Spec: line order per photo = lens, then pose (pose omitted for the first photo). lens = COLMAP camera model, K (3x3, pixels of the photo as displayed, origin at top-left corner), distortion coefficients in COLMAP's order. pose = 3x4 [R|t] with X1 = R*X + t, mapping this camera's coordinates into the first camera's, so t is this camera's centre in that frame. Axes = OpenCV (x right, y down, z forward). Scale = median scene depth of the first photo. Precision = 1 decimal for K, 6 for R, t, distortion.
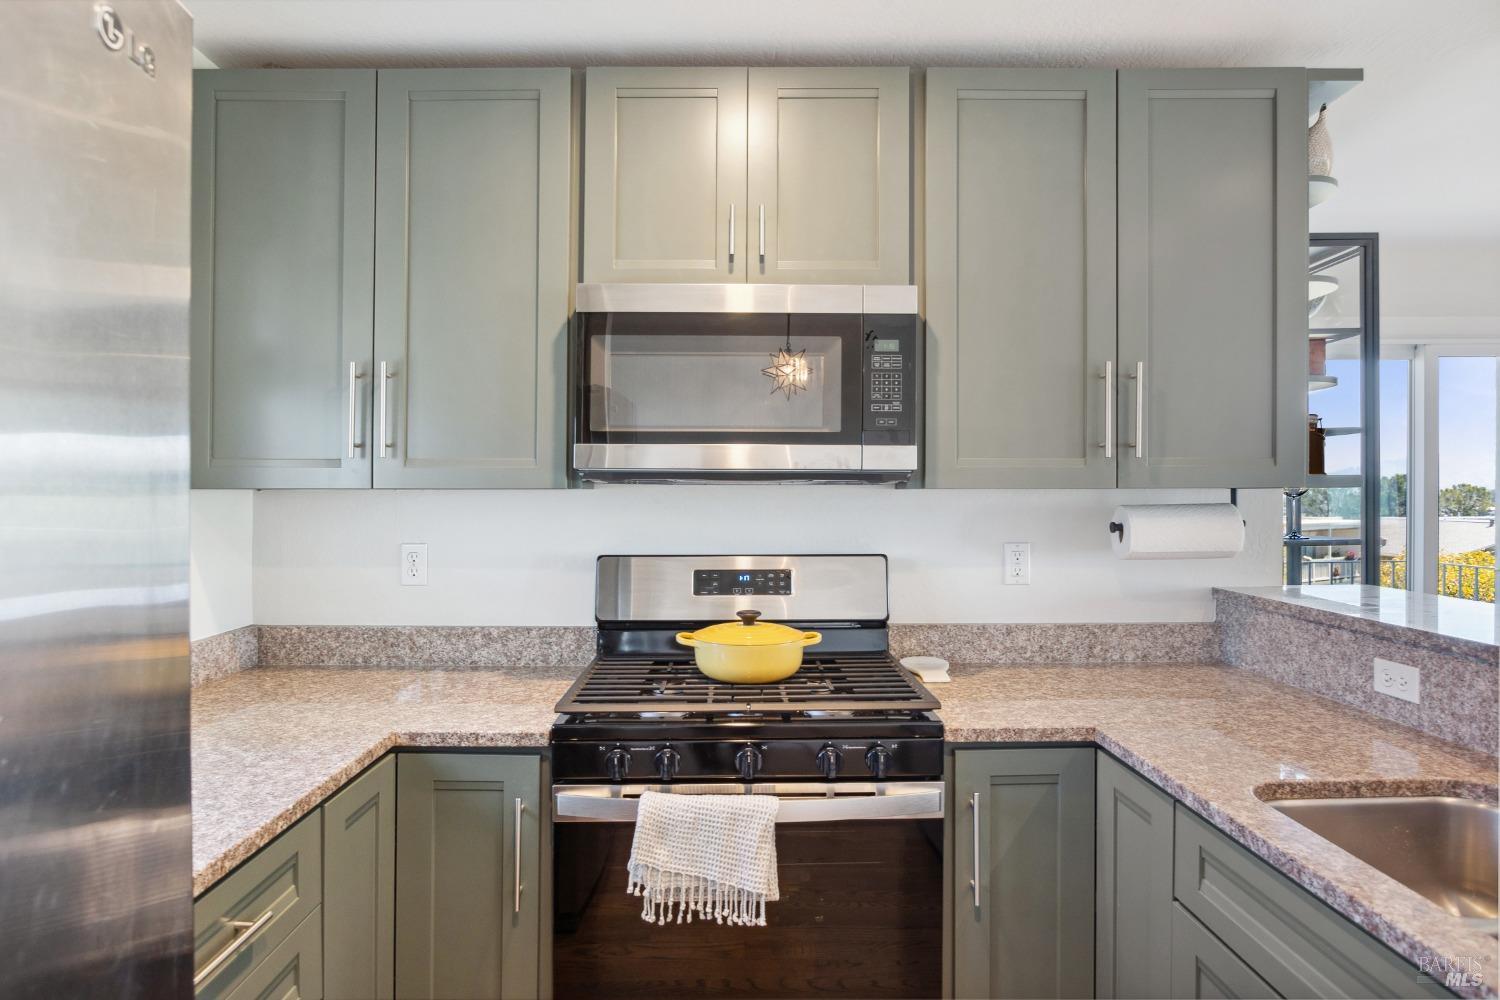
lens RADIAL K [[834.1, 0, 731.5], [0, 834.1, 496.2], [0, 0, 1]] dist [-0.034333, 0.001563]
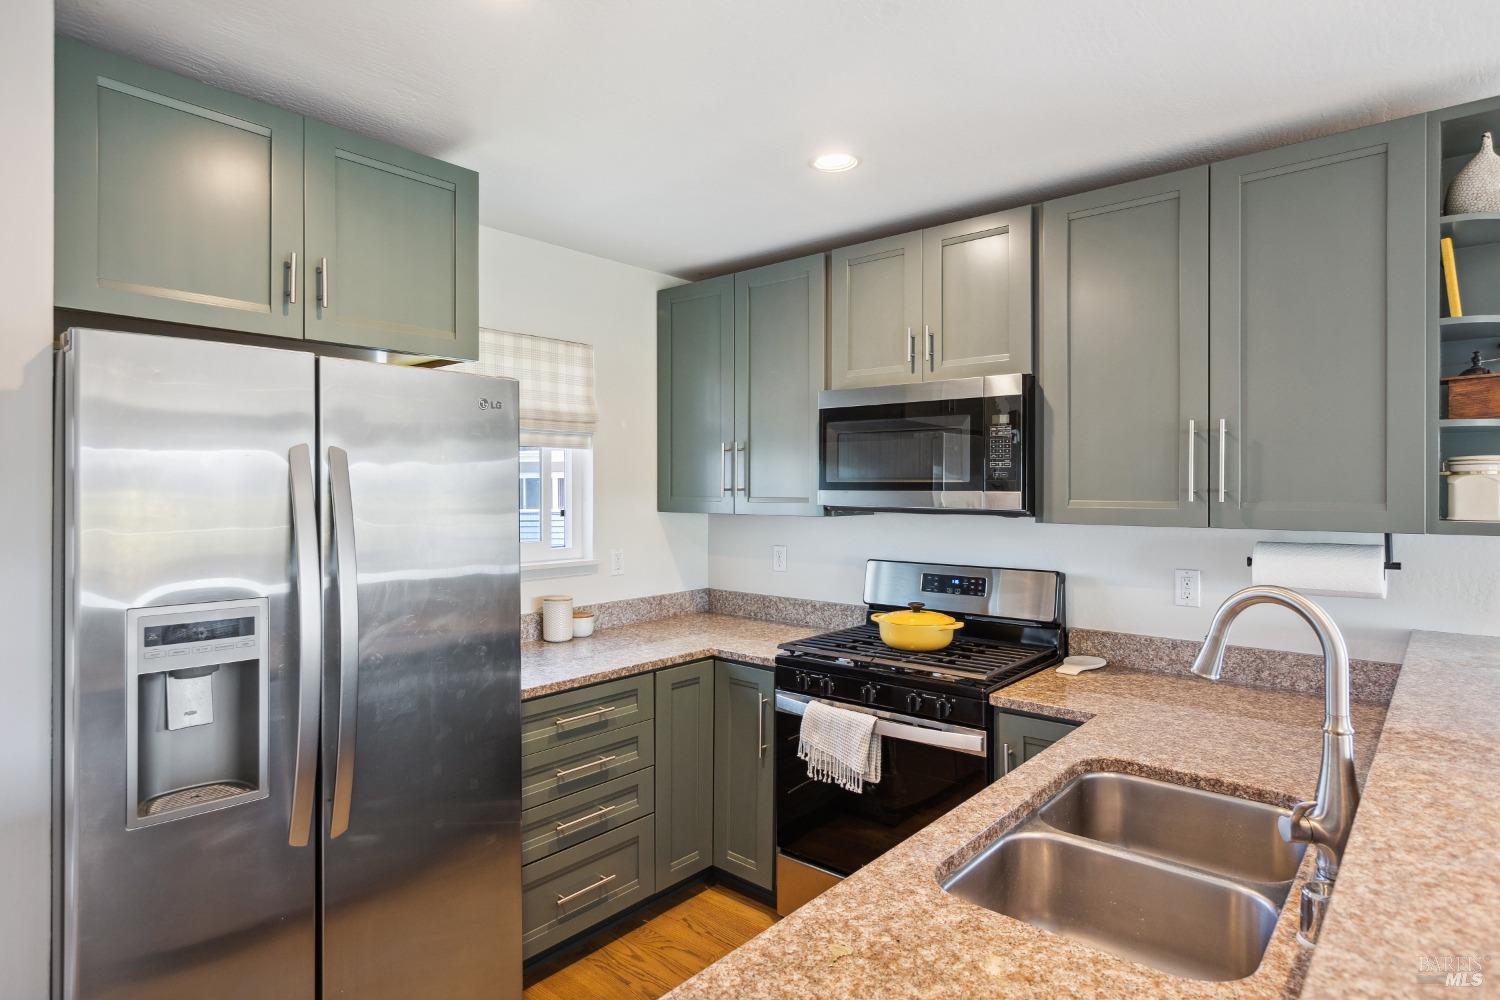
lens RADIAL K [[815.0, 0, 750.0], [0, 815.0, 494.7], [0, 0, 1]] dist [-0.002469, -0.000213]
pose [[0.750909, 0.005972, -0.660379, 0.763540], [-0.001600, 0.999973, 0.007224, -0.065129], [0.660404, -0.004368, 0.750898, -0.283456]]
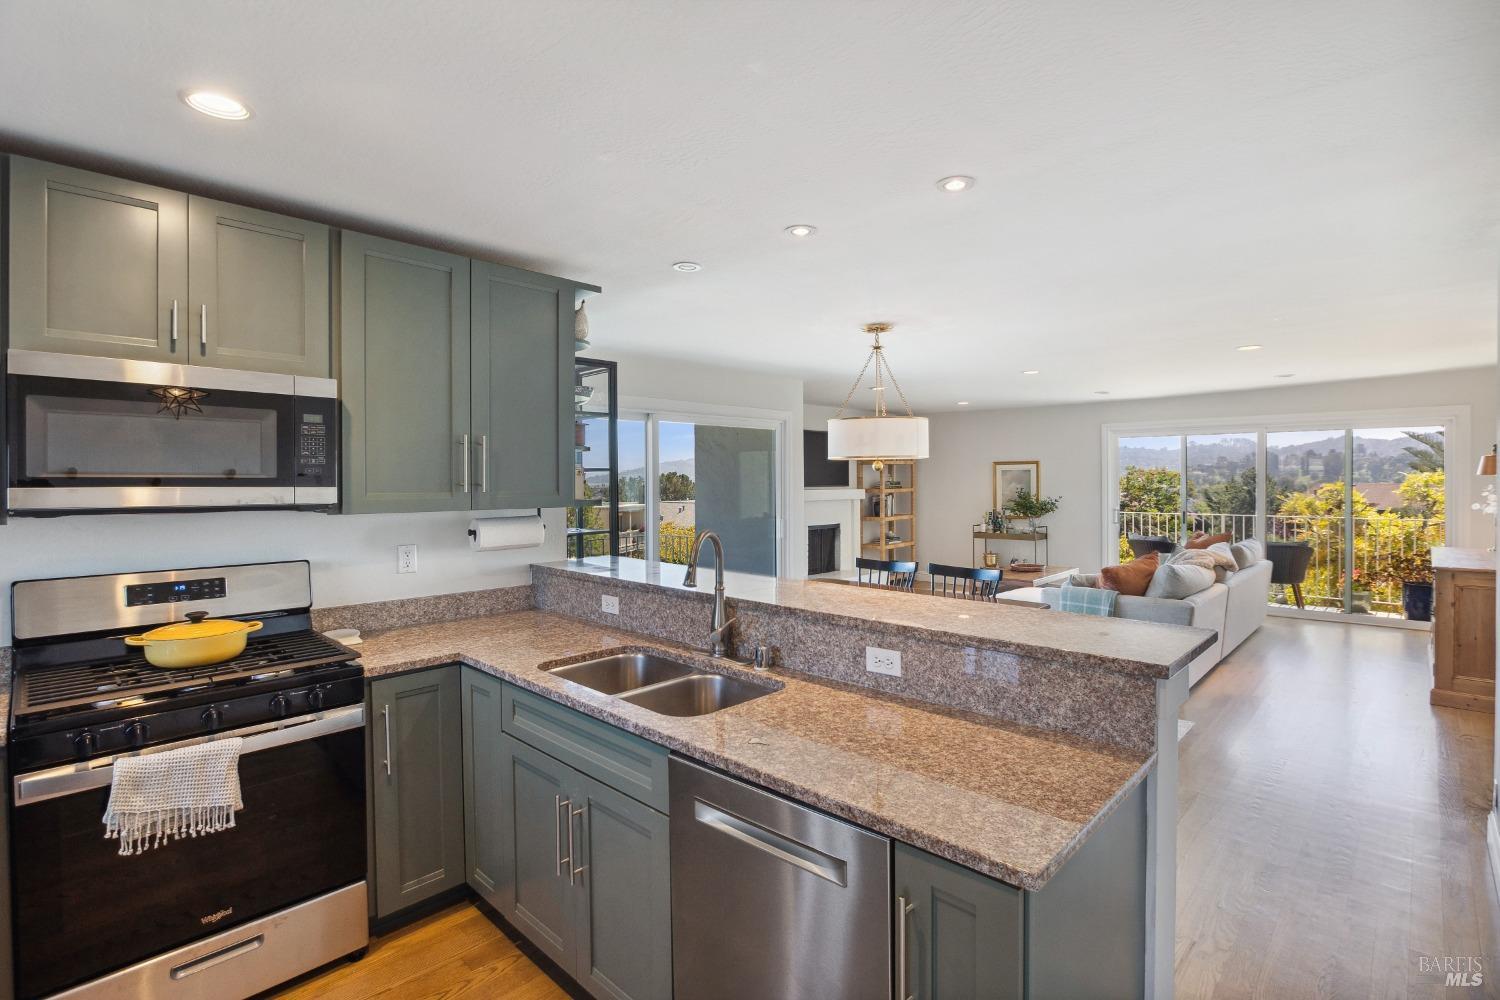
lens RADIAL K [[717.0, 0, 758.2], [0, 717.0, 496.4], [0, 0, 1]] dist [-0.004975, -0.000575]
pose [[0.696746, -0.016933, 0.717118, -0.170912], [0.005990, 0.999824, 0.017788, -0.062035], [-0.717293, -0.008099, 0.696724, -0.432620]]
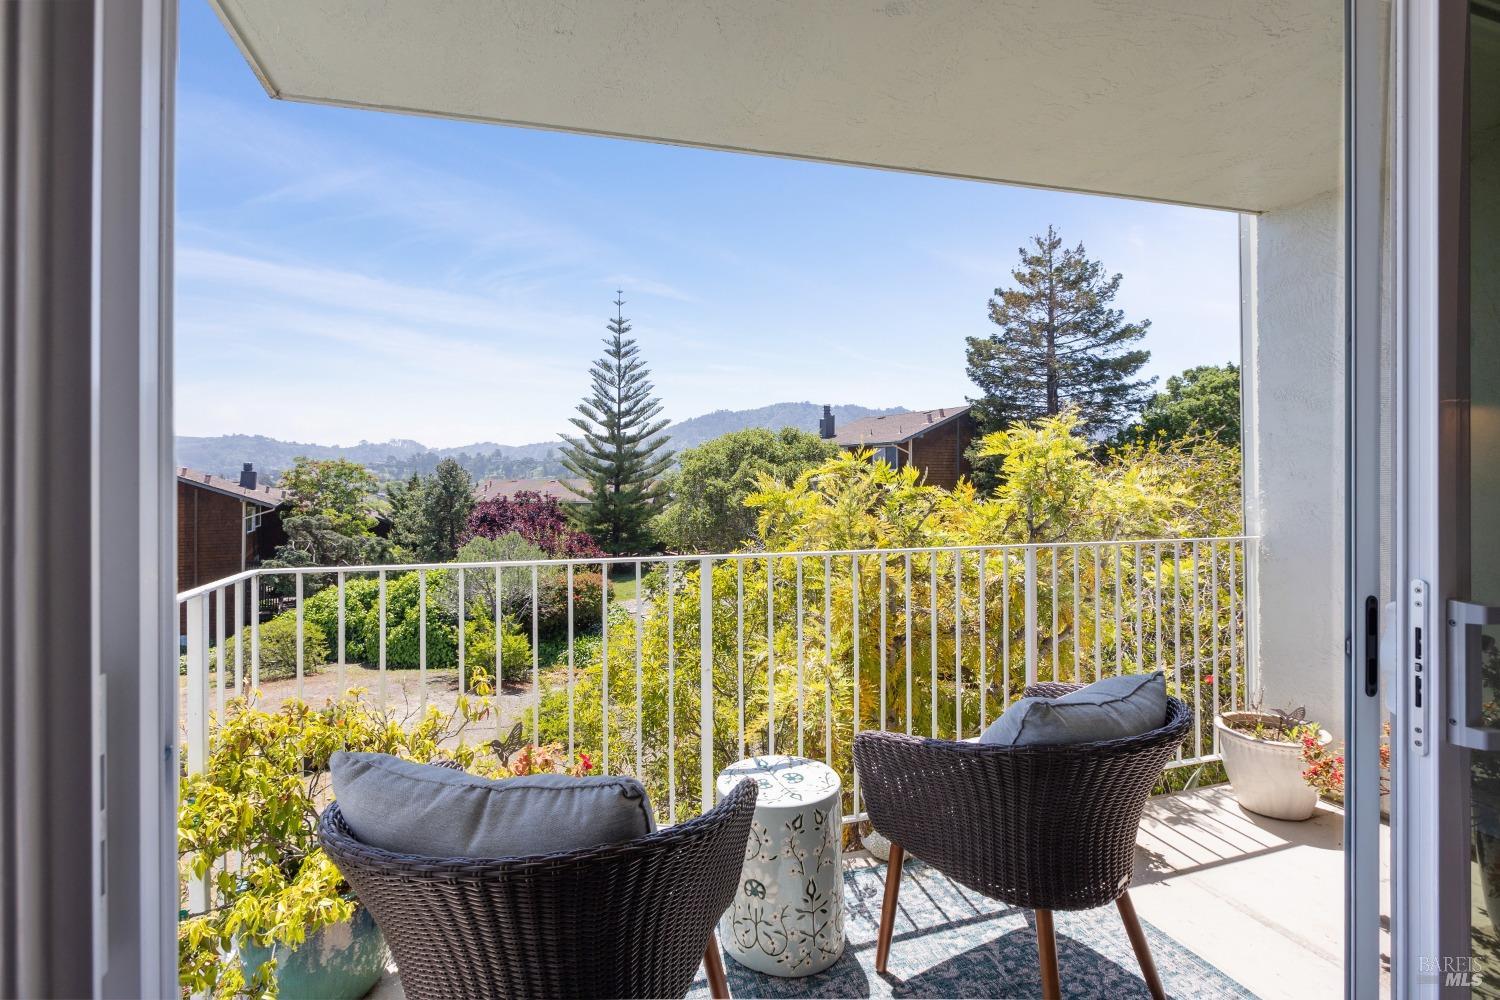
lens RADIAL K [[683.6, 0, 757.9], [0, 683.6, 477.6], [0, 0, 1]] dist [-0.001148, -0.000123]
pose [[-0.295333, 0.001392, 0.955393, 3.382397], [0.001945, 0.999998, -0.000855, 0.010569], [-0.955392, 0.001605, -0.295335, 0.659438]]
